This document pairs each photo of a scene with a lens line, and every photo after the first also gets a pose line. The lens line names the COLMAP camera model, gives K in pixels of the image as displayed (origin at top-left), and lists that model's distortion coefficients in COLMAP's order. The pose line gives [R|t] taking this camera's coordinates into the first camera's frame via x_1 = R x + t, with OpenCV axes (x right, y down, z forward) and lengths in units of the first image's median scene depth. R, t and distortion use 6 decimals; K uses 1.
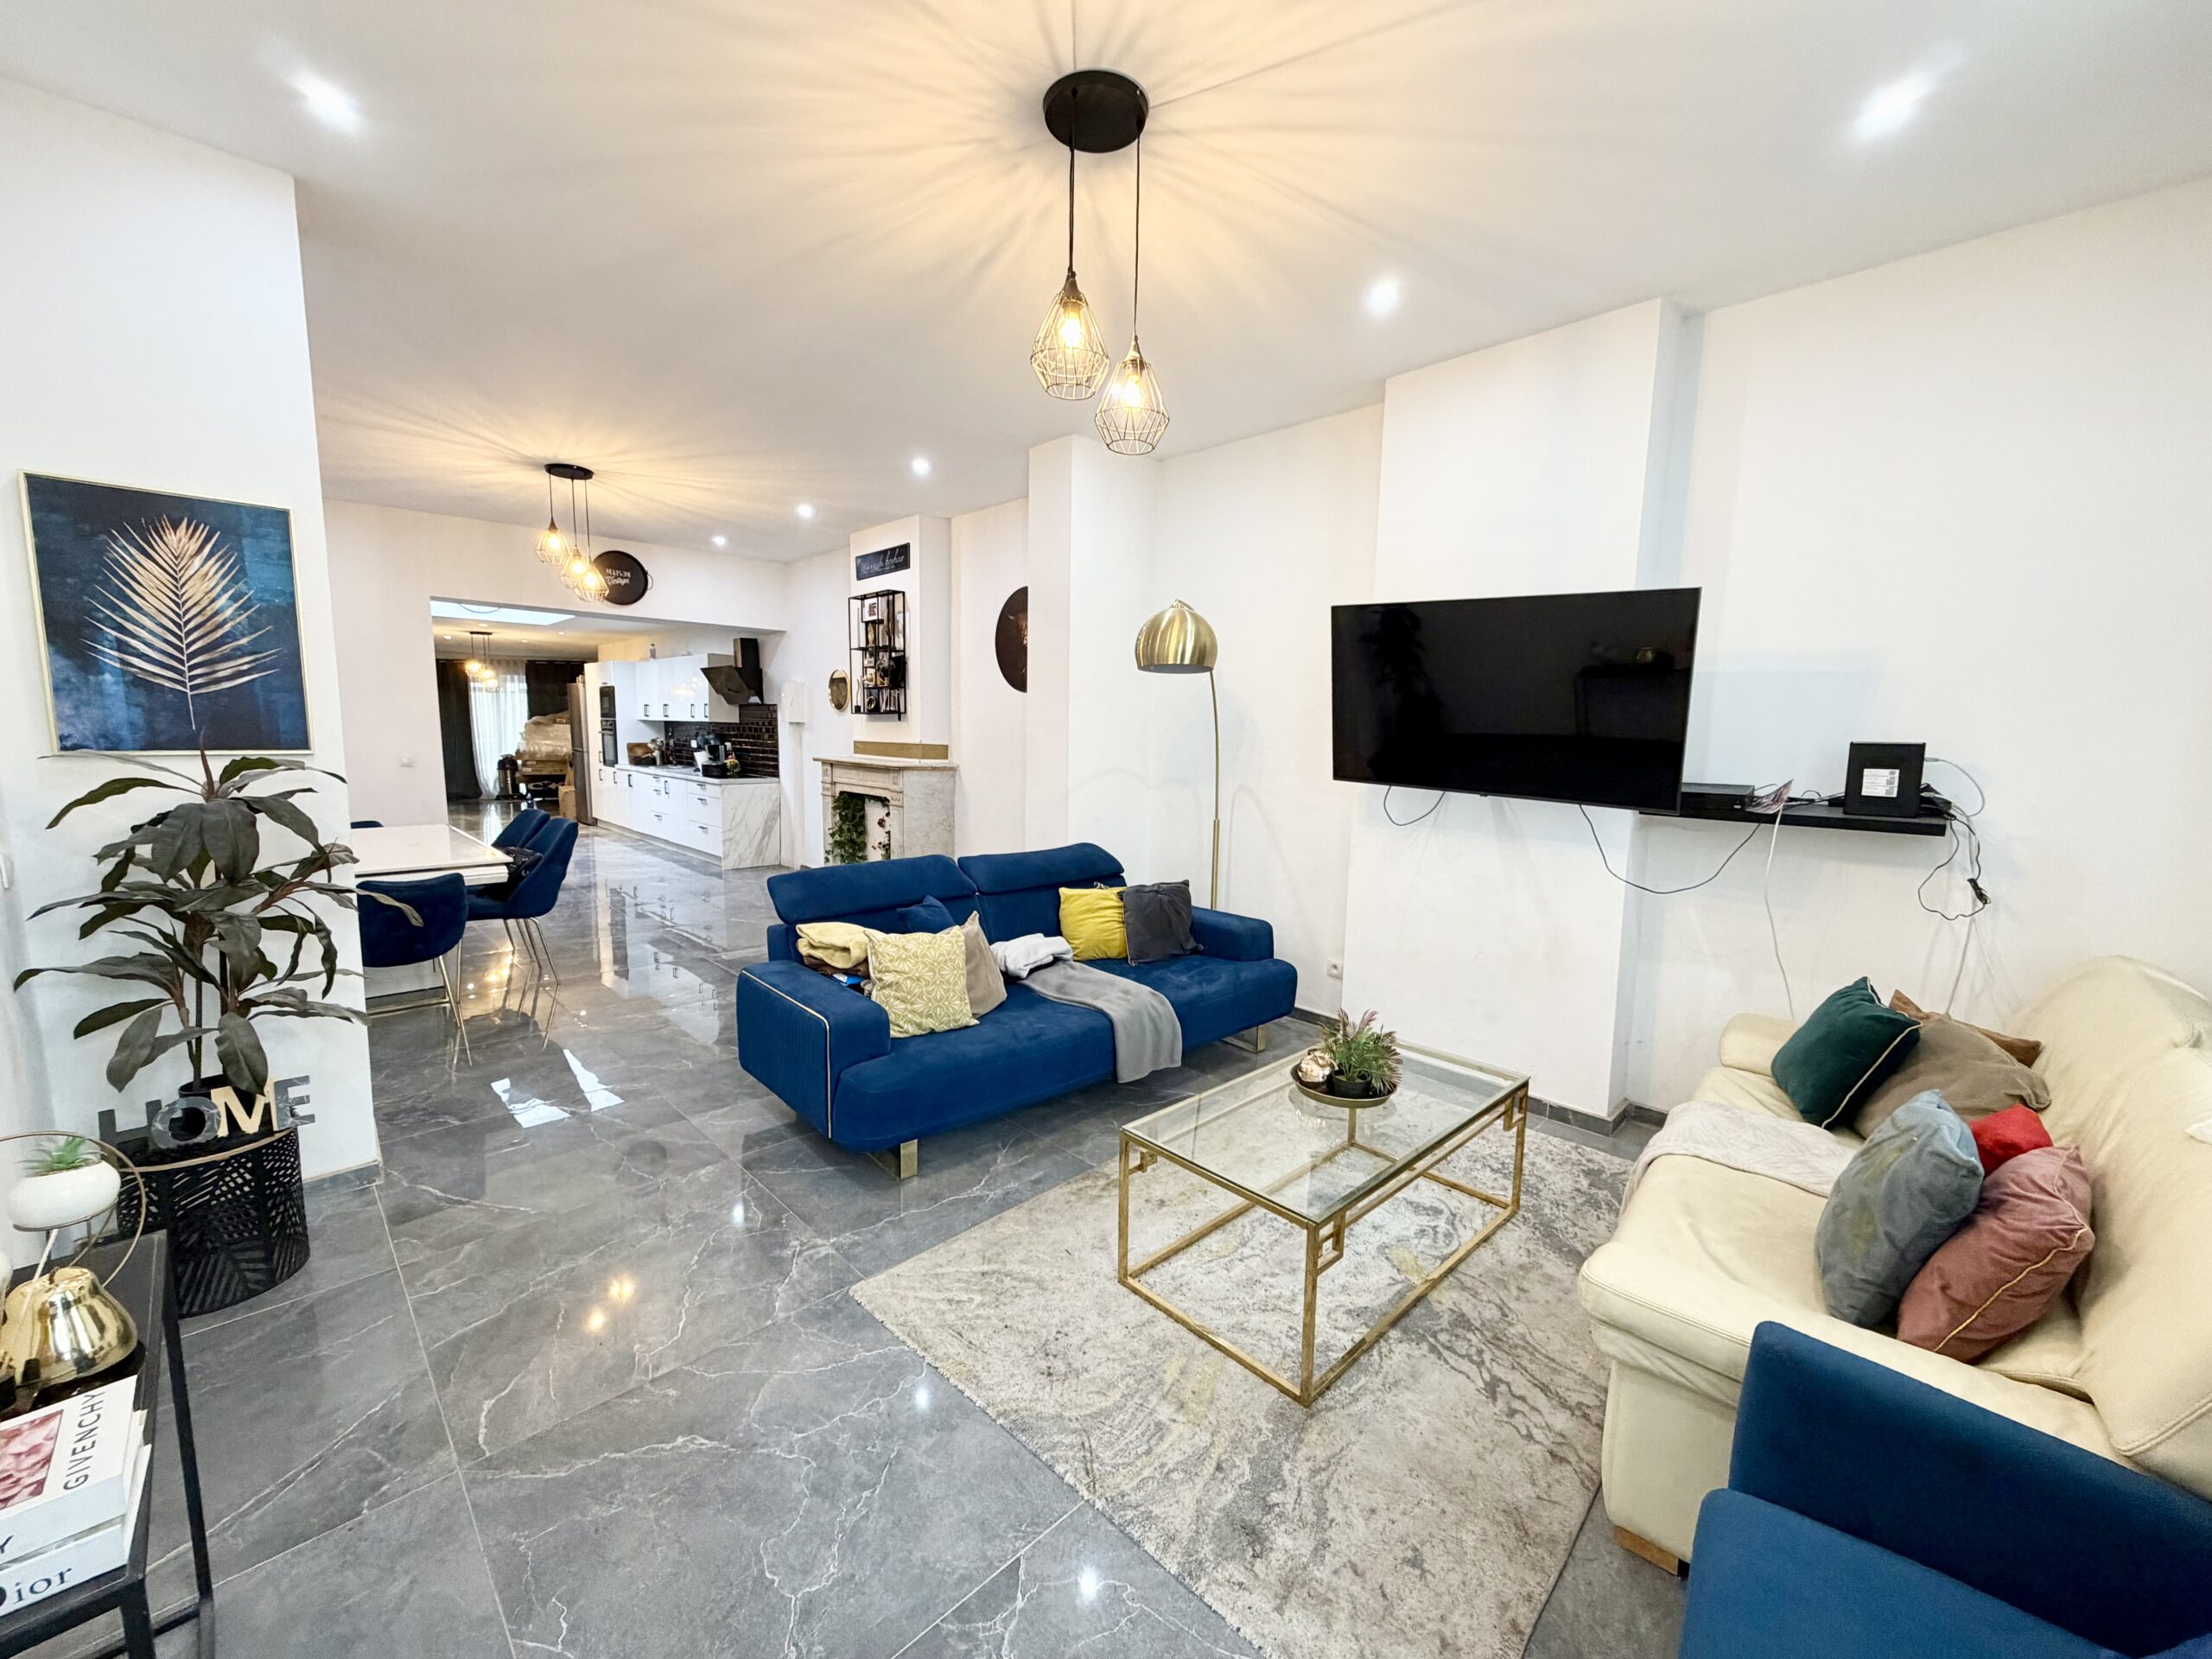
lens RADIAL K [[878.5, 0, 1093.9], [0, 878.5, 836.1], [0, 0, 1]] dist [-0.000985, -0.000032]
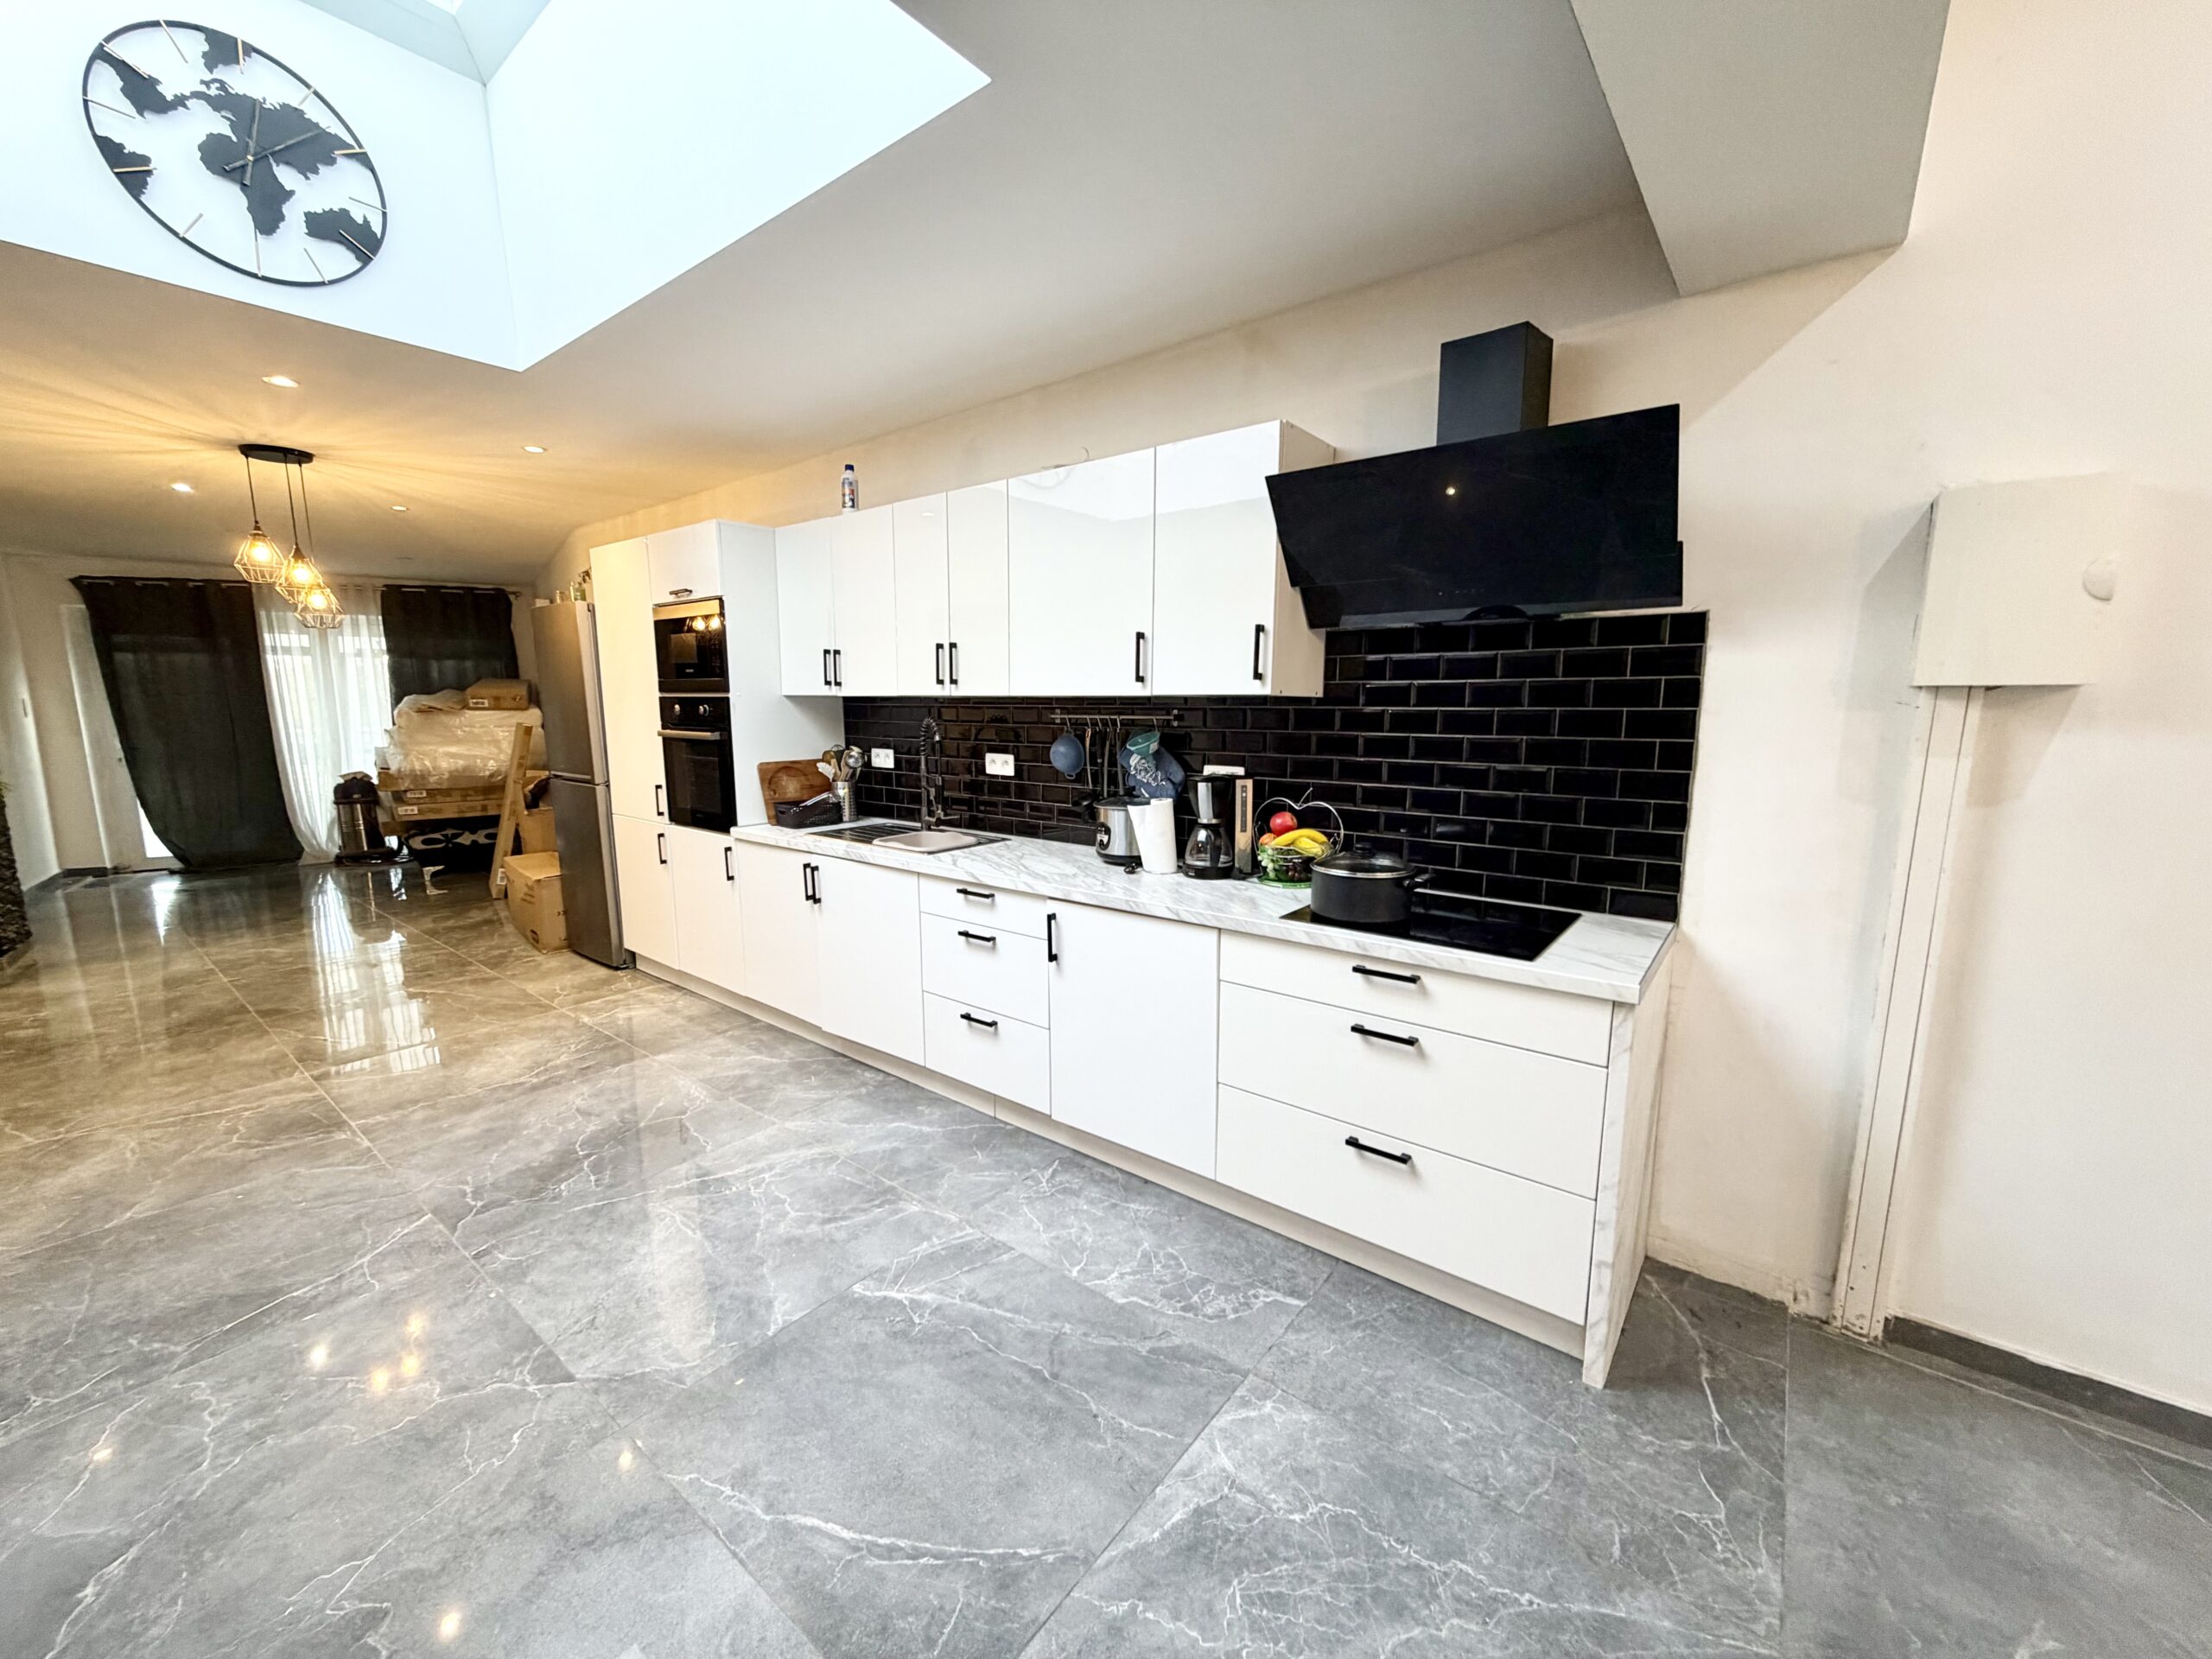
lens RADIAL K [[878.5, 0, 1098.9], [0, 878.5, 830.6], [0, 0, 1]] dist [-0.000985, -0.000032]
pose [[0.991024, -0.036940, 0.128477, -0.630593], [0.033759, 0.999069, 0.026847, -0.119532], [-0.129350, -0.022268, 0.991349, 0.903383]]
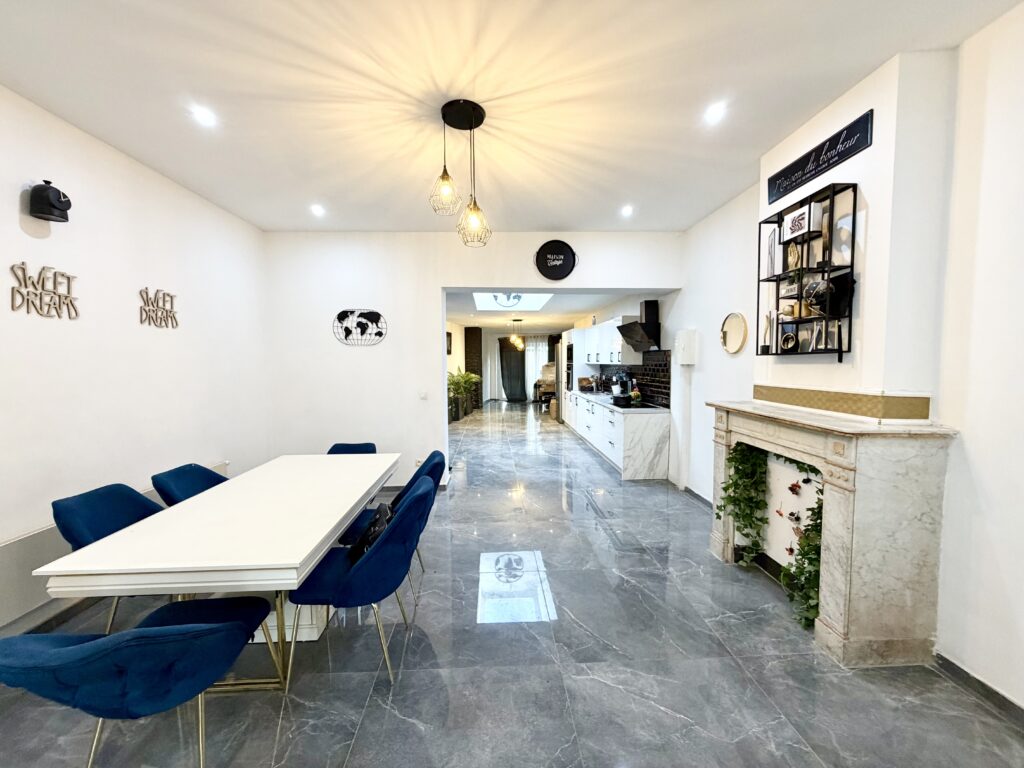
lens RADIAL K [[406.7, 0, 505.4], [0, 406.7, 389.5], [0, 0, 1]] dist [-0.000985, -0.000032]
pose [[0.743427, 0.022809, -0.668427, -0.172940], [-0.062907, 0.997372, -0.035931, -0.068188], [0.665852, 0.068761, 0.742909, 0.486956]]
